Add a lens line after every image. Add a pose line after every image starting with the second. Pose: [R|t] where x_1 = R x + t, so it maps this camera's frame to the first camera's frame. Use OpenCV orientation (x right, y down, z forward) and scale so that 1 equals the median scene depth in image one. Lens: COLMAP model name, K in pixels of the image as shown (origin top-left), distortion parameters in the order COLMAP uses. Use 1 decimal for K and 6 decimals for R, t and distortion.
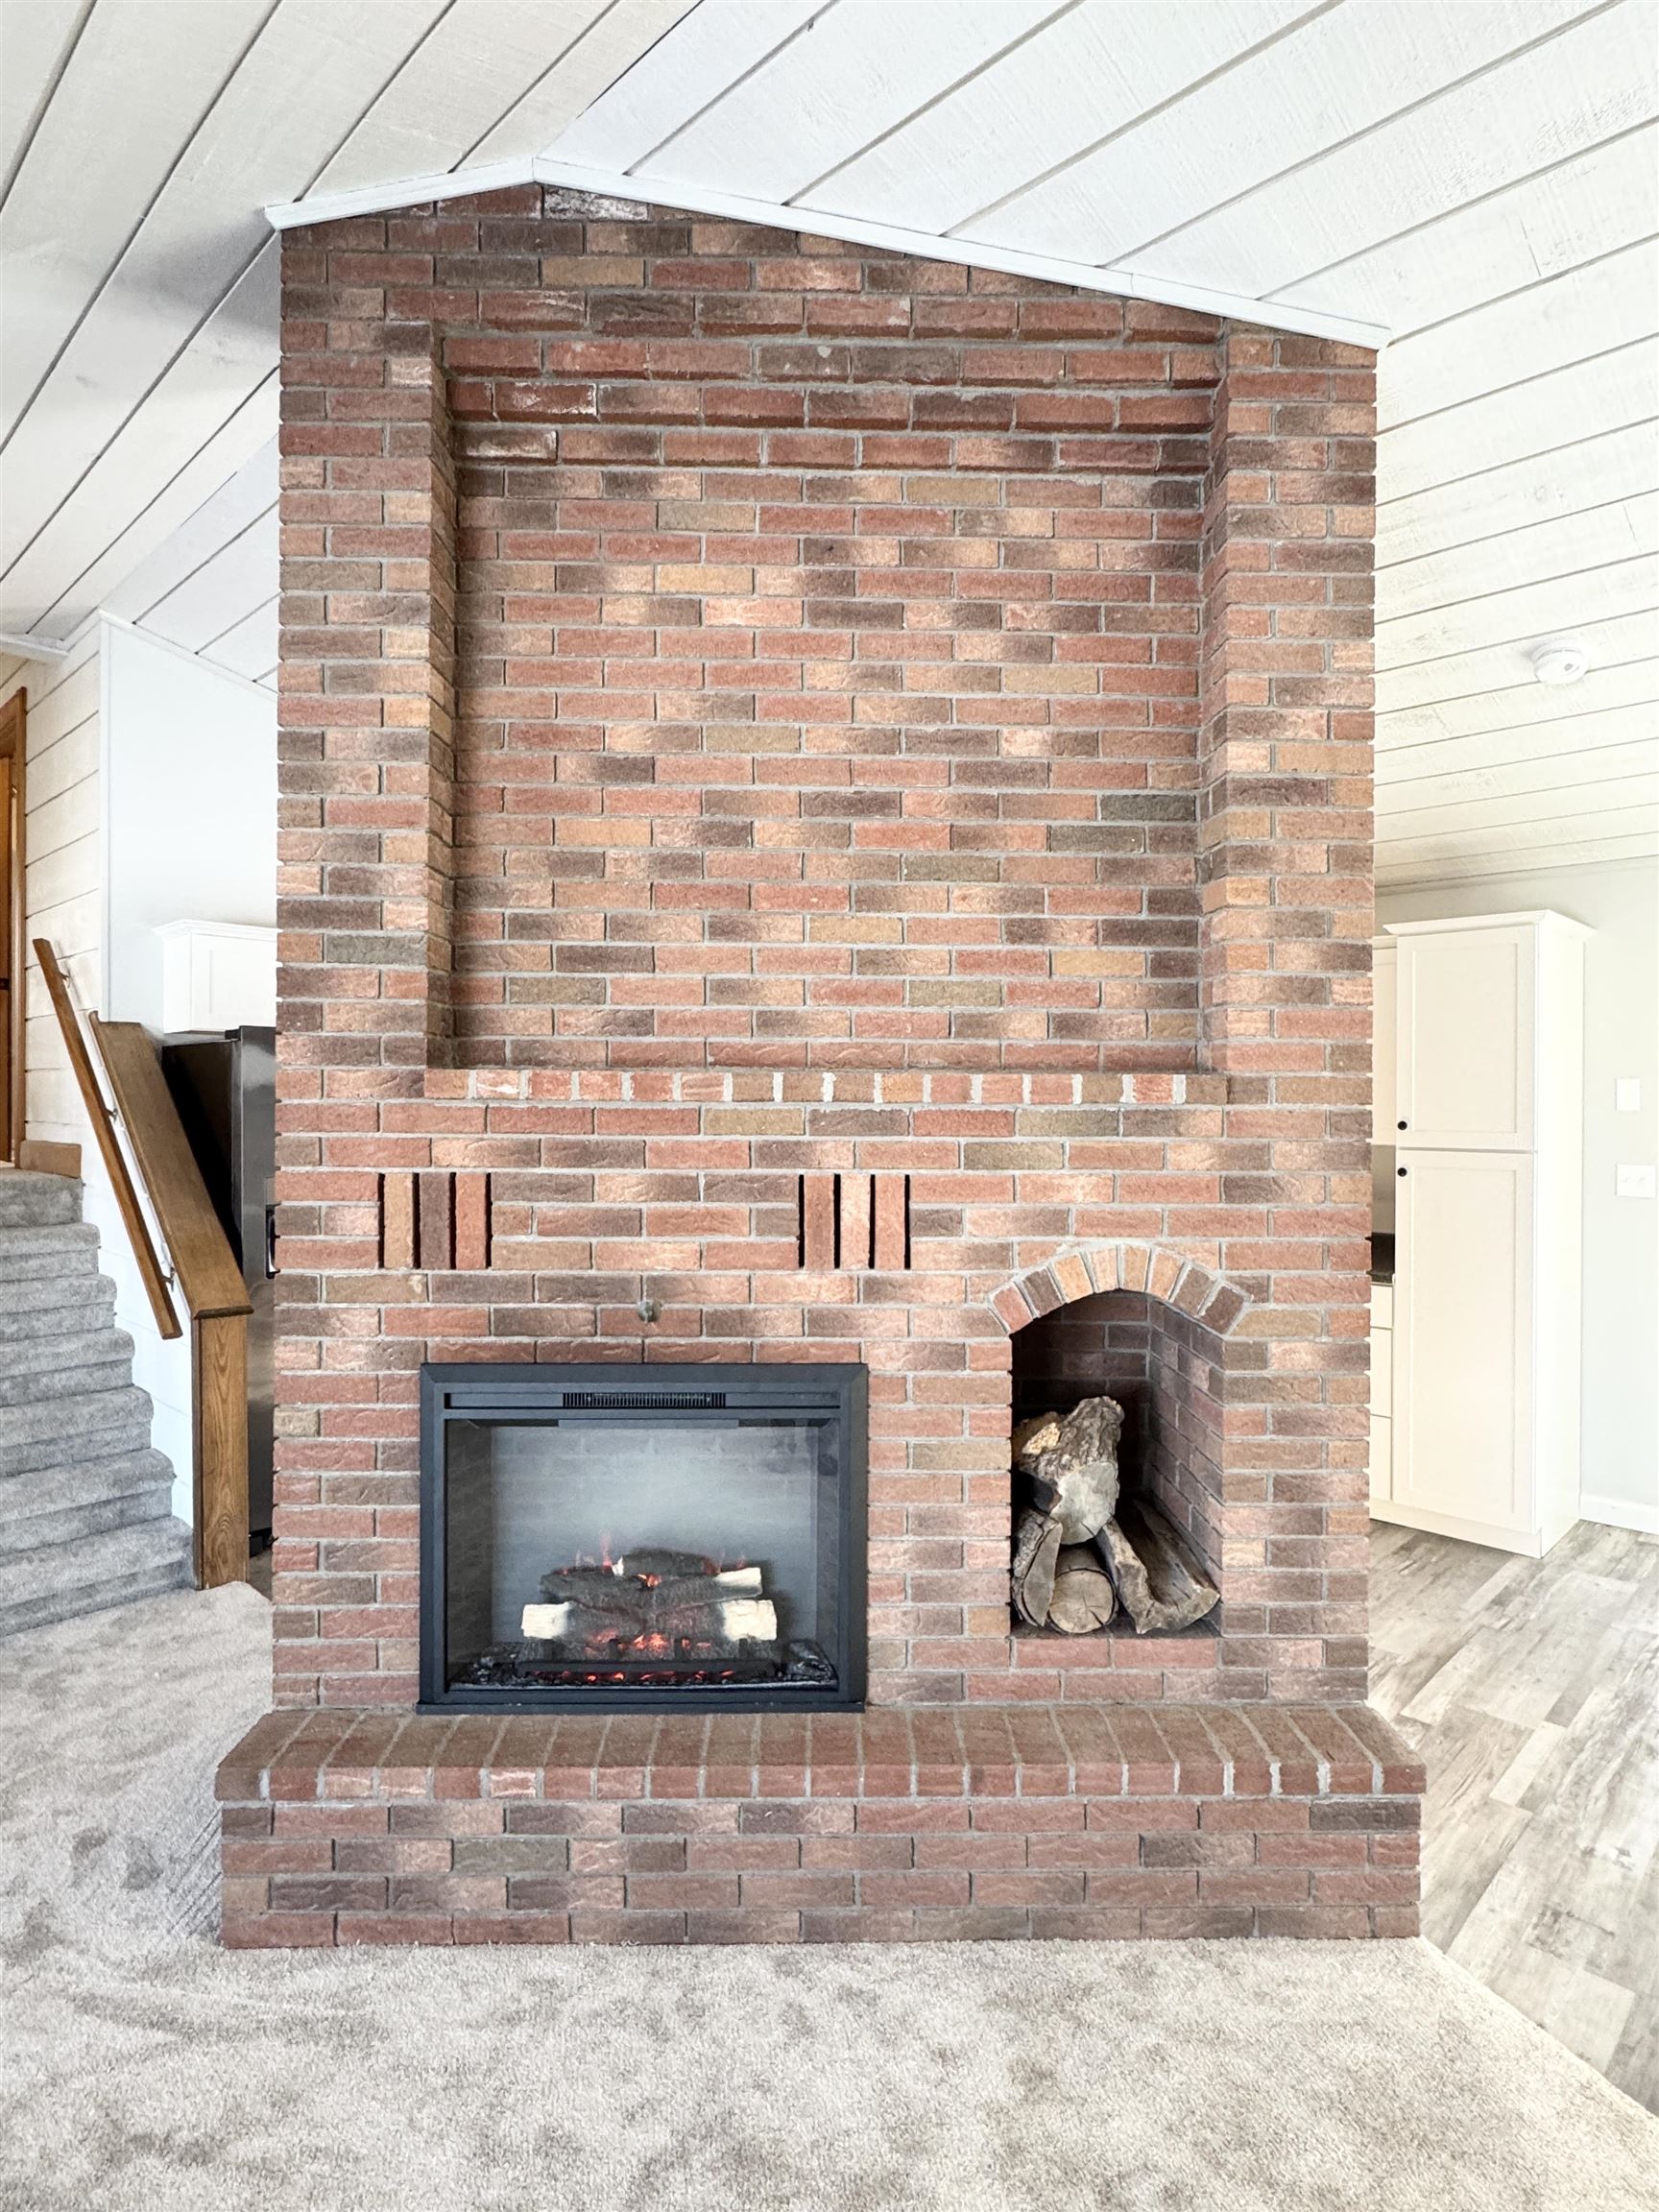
lens RADIAL K [[1199.4, 0, 837.8], [0, 1199.4, 1102.3], [0, 0, 1]] dist [-0.003792, 0.001147]
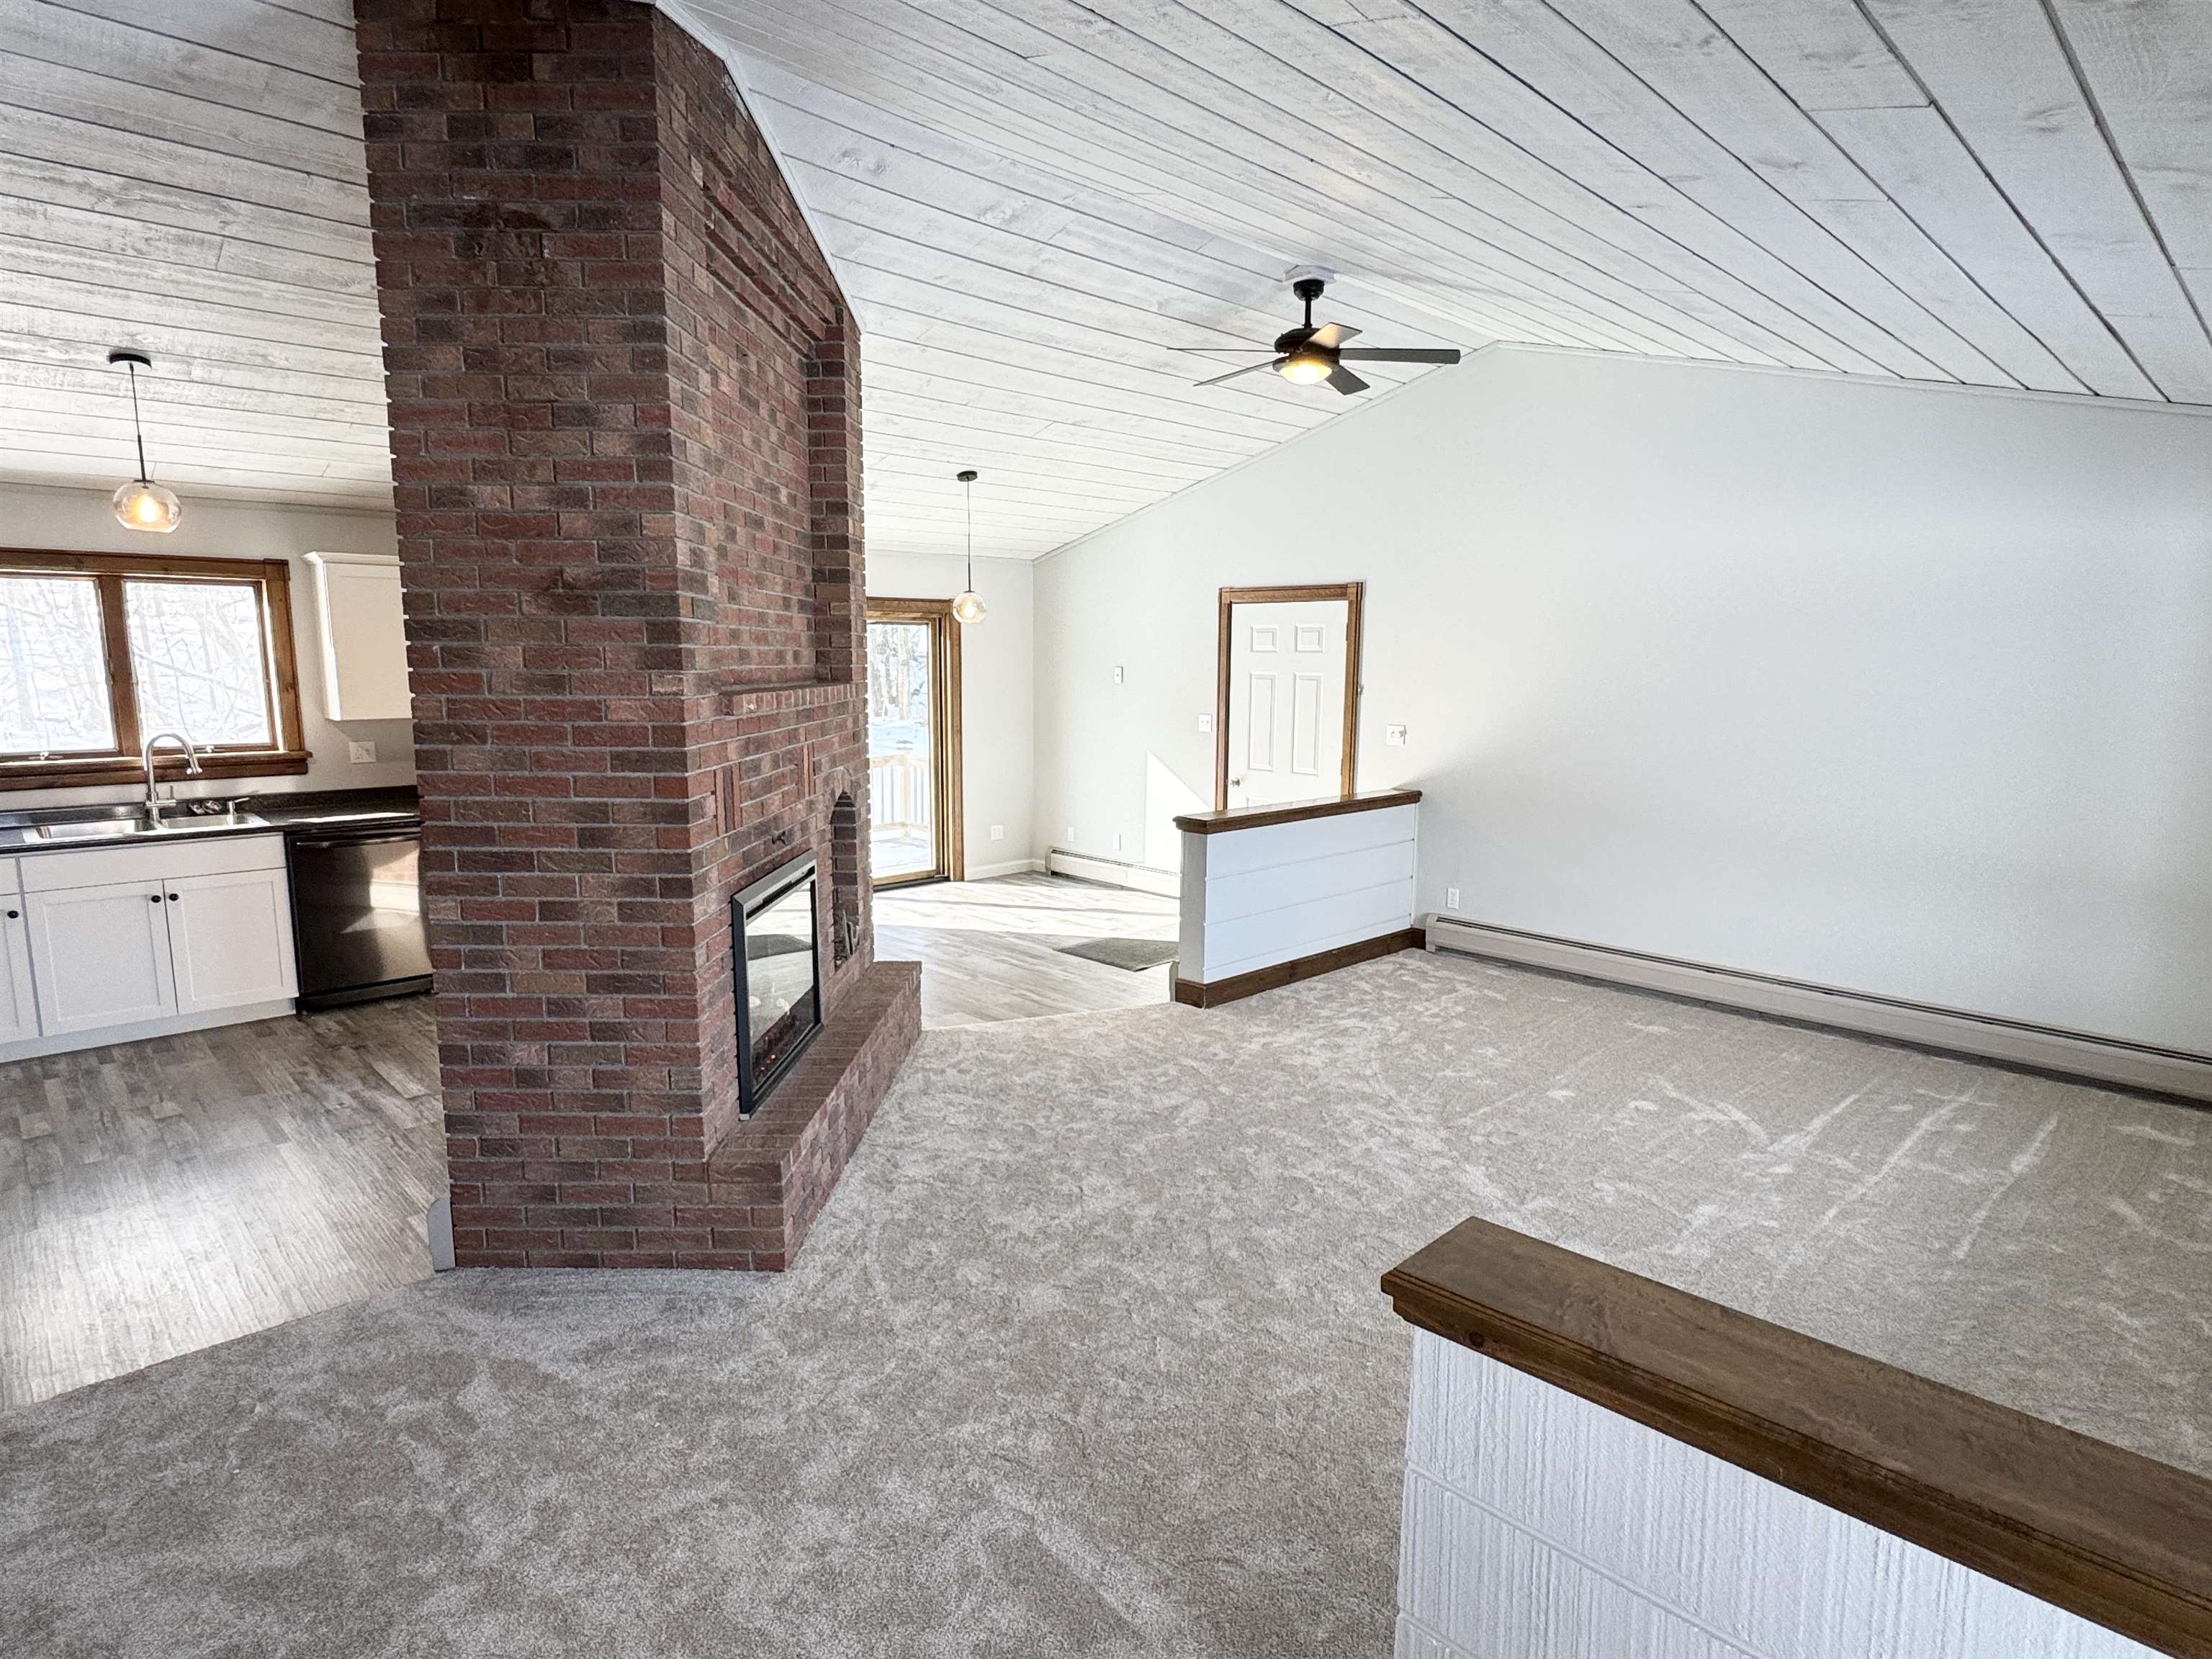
lens RADIAL K [[1206.5, 0, 1119.2], [0, 1206.5, 836.7], [0, 0, 1]] dist [0.003750, 0.000140]
pose [[0.029672, -0.155039, 0.987463, -1.755256], [-0.003799, 0.987873, 0.155217, -0.084981], [-0.999552, -0.008357, 0.028723, 0.471420]]
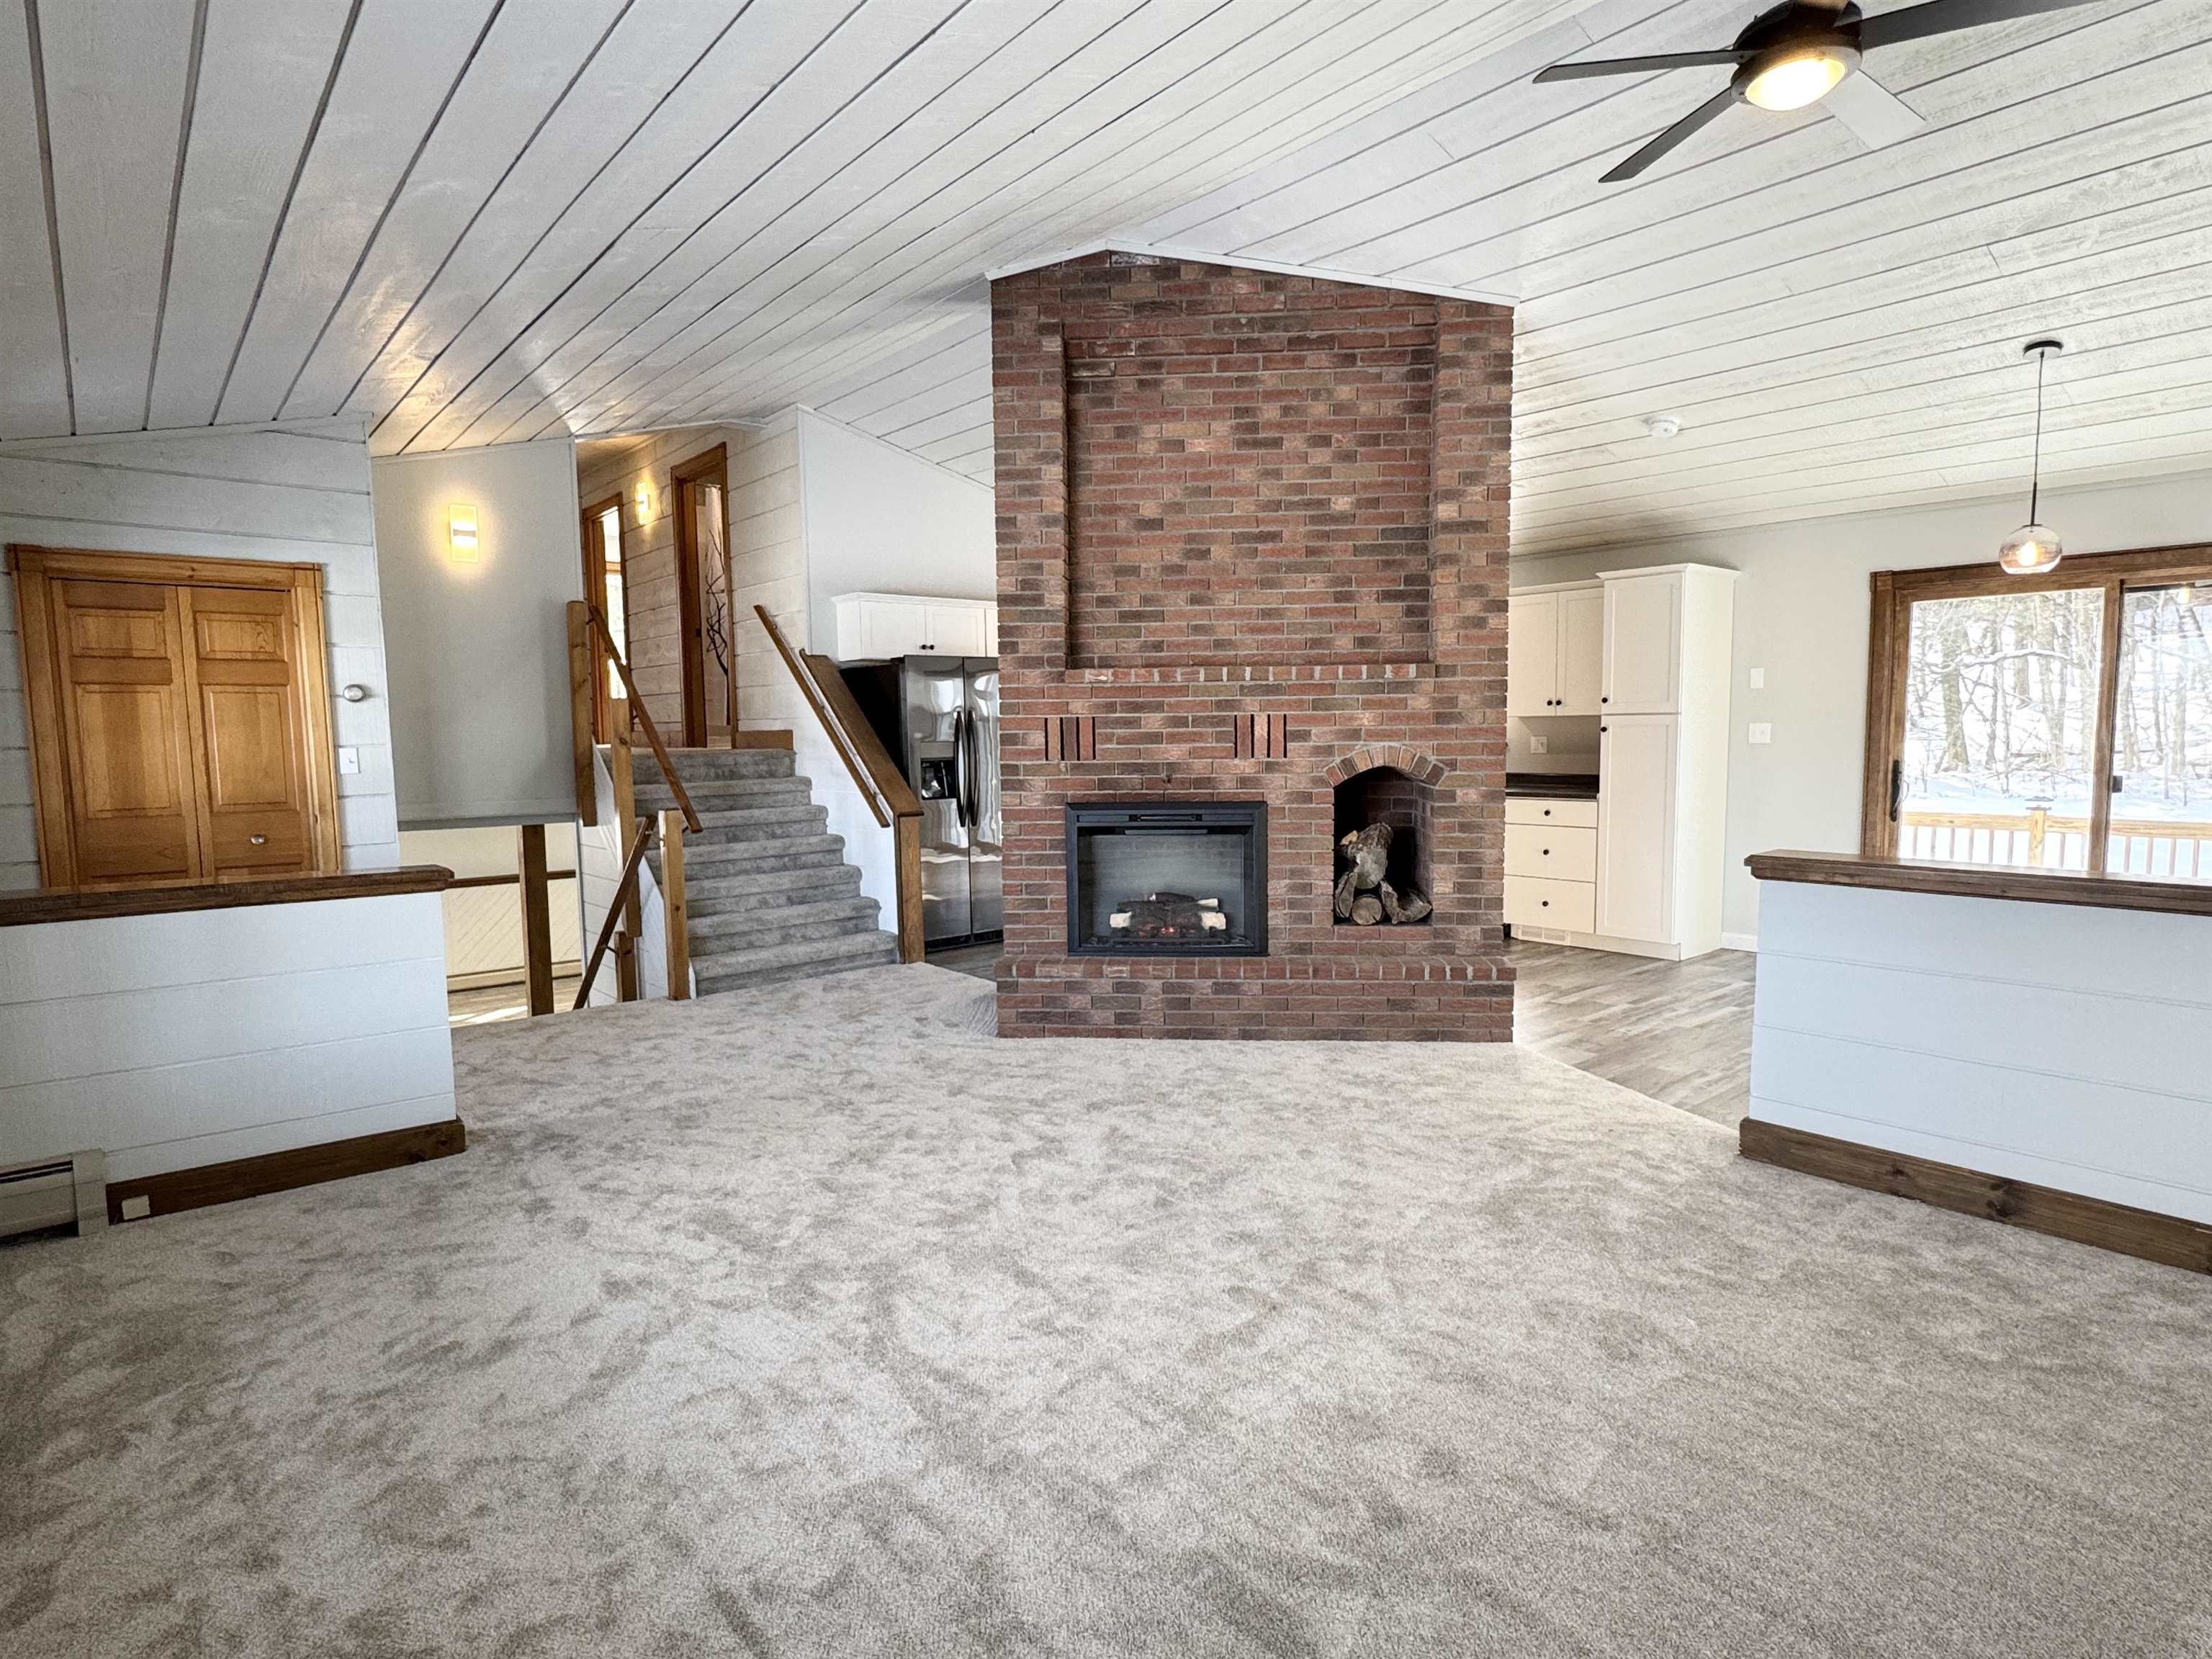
lens RADIAL K [[1199.4, 0, 1106.7], [0, 1199.4, 838.7], [0, 0, 1]] dist [-0.003792, 0.001147]
pose [[0.993845, -0.007652, -0.110512, -0.024236], [0.017727, 0.995741, 0.090477, 0.082649], [0.109349, -0.091879, 0.989748, -1.187366]]
